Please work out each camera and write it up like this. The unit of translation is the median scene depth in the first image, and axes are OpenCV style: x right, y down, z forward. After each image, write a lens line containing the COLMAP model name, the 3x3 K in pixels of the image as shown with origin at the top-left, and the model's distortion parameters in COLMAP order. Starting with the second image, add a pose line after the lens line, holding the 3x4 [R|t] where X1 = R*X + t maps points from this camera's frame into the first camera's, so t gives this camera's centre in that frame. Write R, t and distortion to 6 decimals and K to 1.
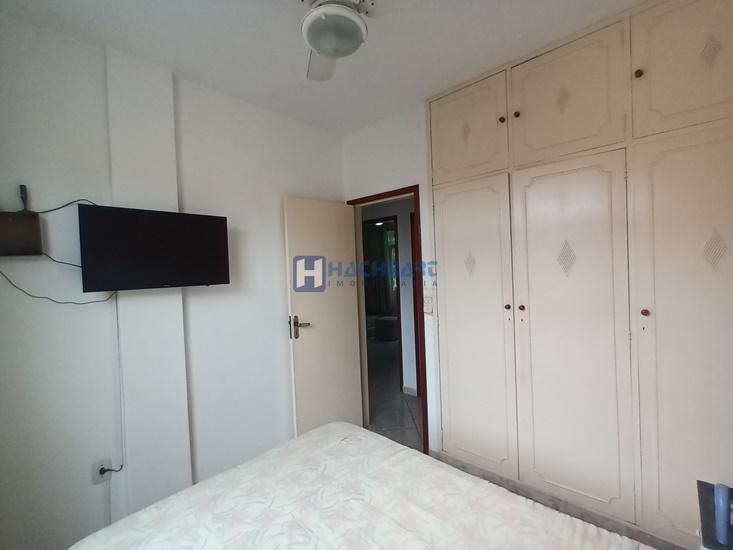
lens RADIAL K [[341.6, 0, 368.8], [0, 341.6, 273.7], [0, 0, 1]] dist [0.001205, 0.001520]
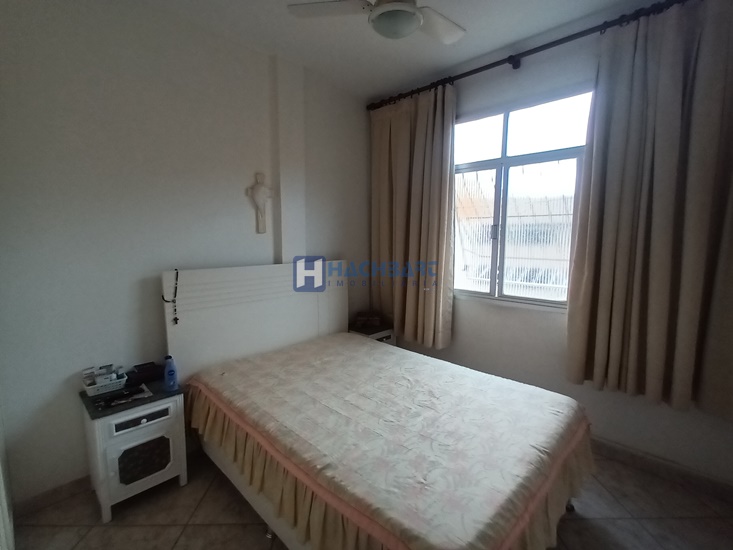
lens RADIAL K [[341.6, 0, 368.8], [0, 341.6, 273.7], [0, 0, 1]] dist [0.001205, 0.001520]
pose [[-0.999300, 0.033105, 0.017410, 0.003285], [0.034962, 0.992131, 0.120226, 0.018544], [-0.013293, 0.120750, -0.992594, 1.622799]]
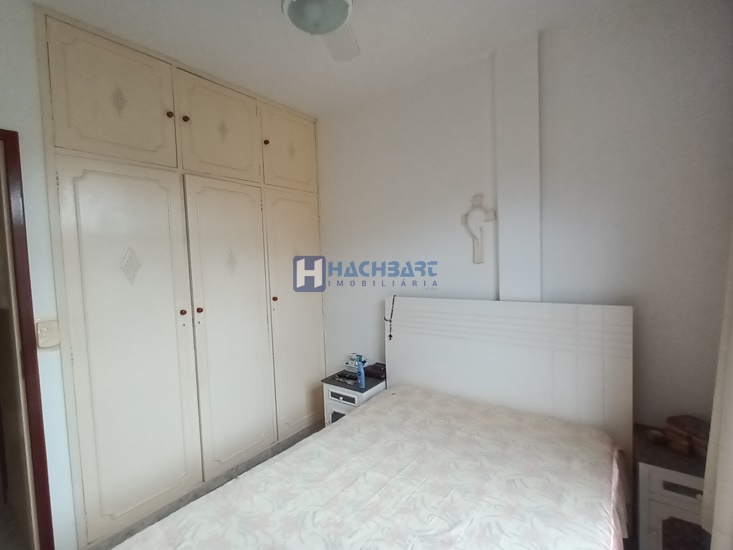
lens RADIAL K [[339.2, 0, 368.8], [0, 339.2, 274.9], [0, 0, 1]] dist [-0.003338, -0.000297]
pose [[-0.103046, -0.003200, 0.994671, -0.731137], [0.055600, 0.998413, 0.008972, 0.015607], [-0.993121, 0.056228, -0.102704, 0.708796]]
